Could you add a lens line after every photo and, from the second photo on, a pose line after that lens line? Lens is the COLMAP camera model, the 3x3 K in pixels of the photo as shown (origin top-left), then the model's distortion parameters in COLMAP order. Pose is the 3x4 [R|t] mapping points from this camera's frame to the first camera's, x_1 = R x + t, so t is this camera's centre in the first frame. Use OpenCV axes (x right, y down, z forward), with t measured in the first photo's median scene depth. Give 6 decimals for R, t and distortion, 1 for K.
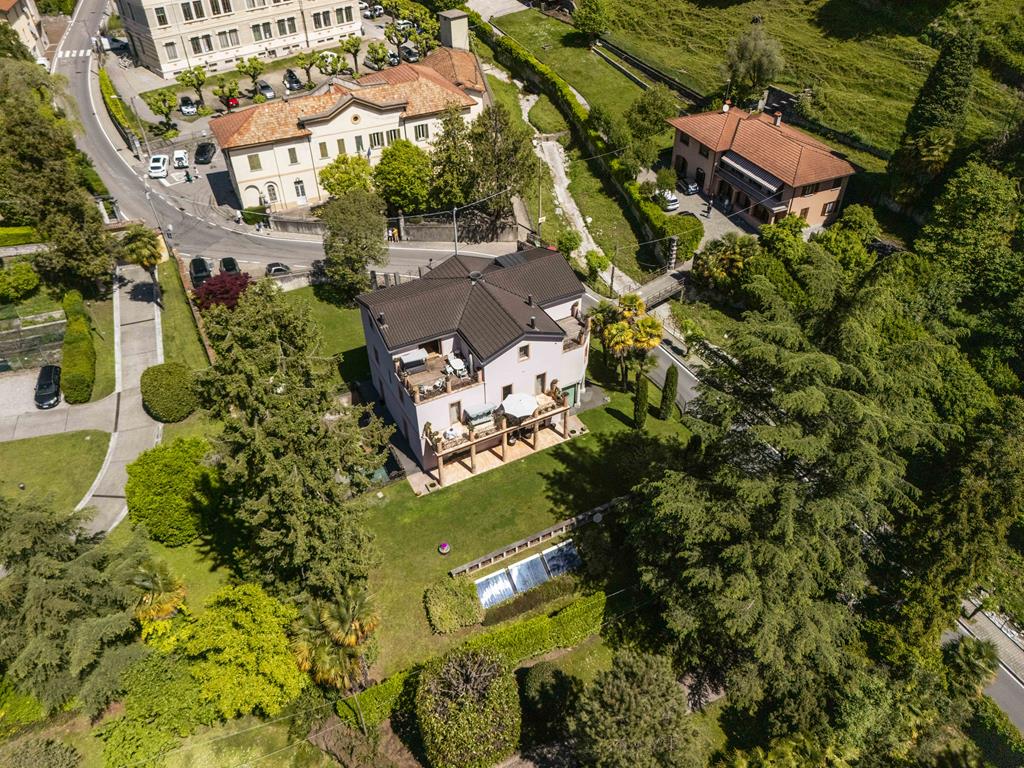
lens RADIAL K [[750.3, 0, 517.2], [0, 750.3, 384.6], [0, 0, 1]] dist [0.011677, 0.005127]
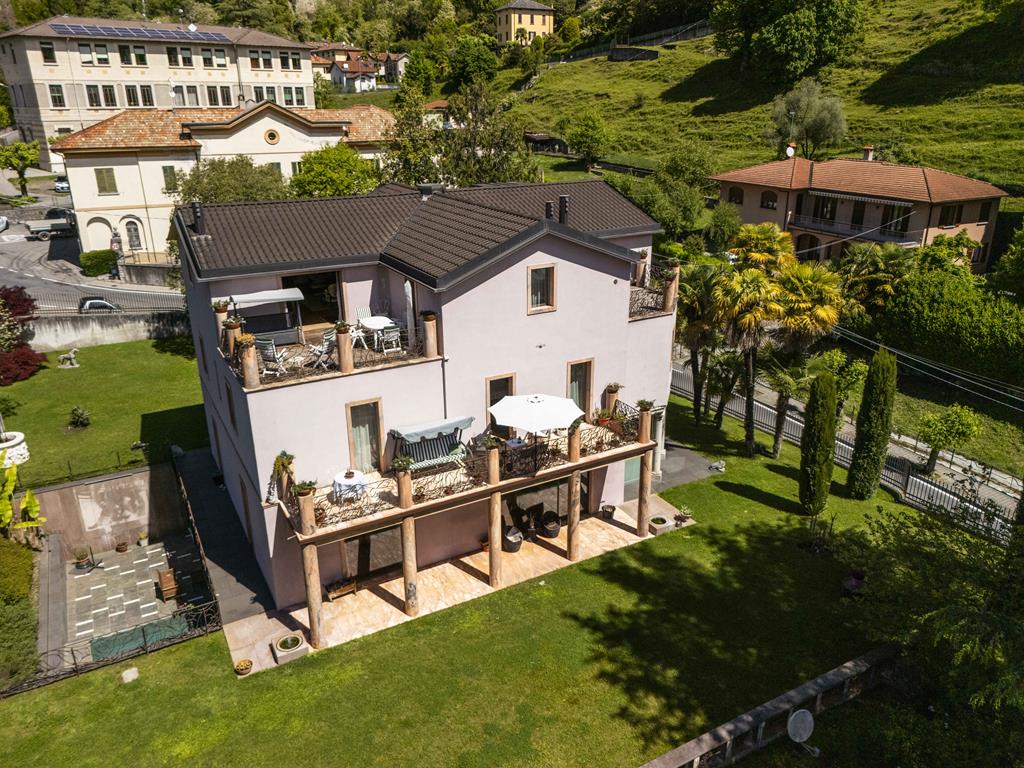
lens RADIAL K [[750.3, 0, 517.2], [0, 750.3, 384.6], [0, 0, 1]] dist [0.011677, 0.005127]
pose [[0.999628, -0.007640, 0.026196, -0.014356], [0.015960, 0.942375, -0.334178, 0.132662], [-0.022133, 0.334472, 0.942146, 0.599084]]
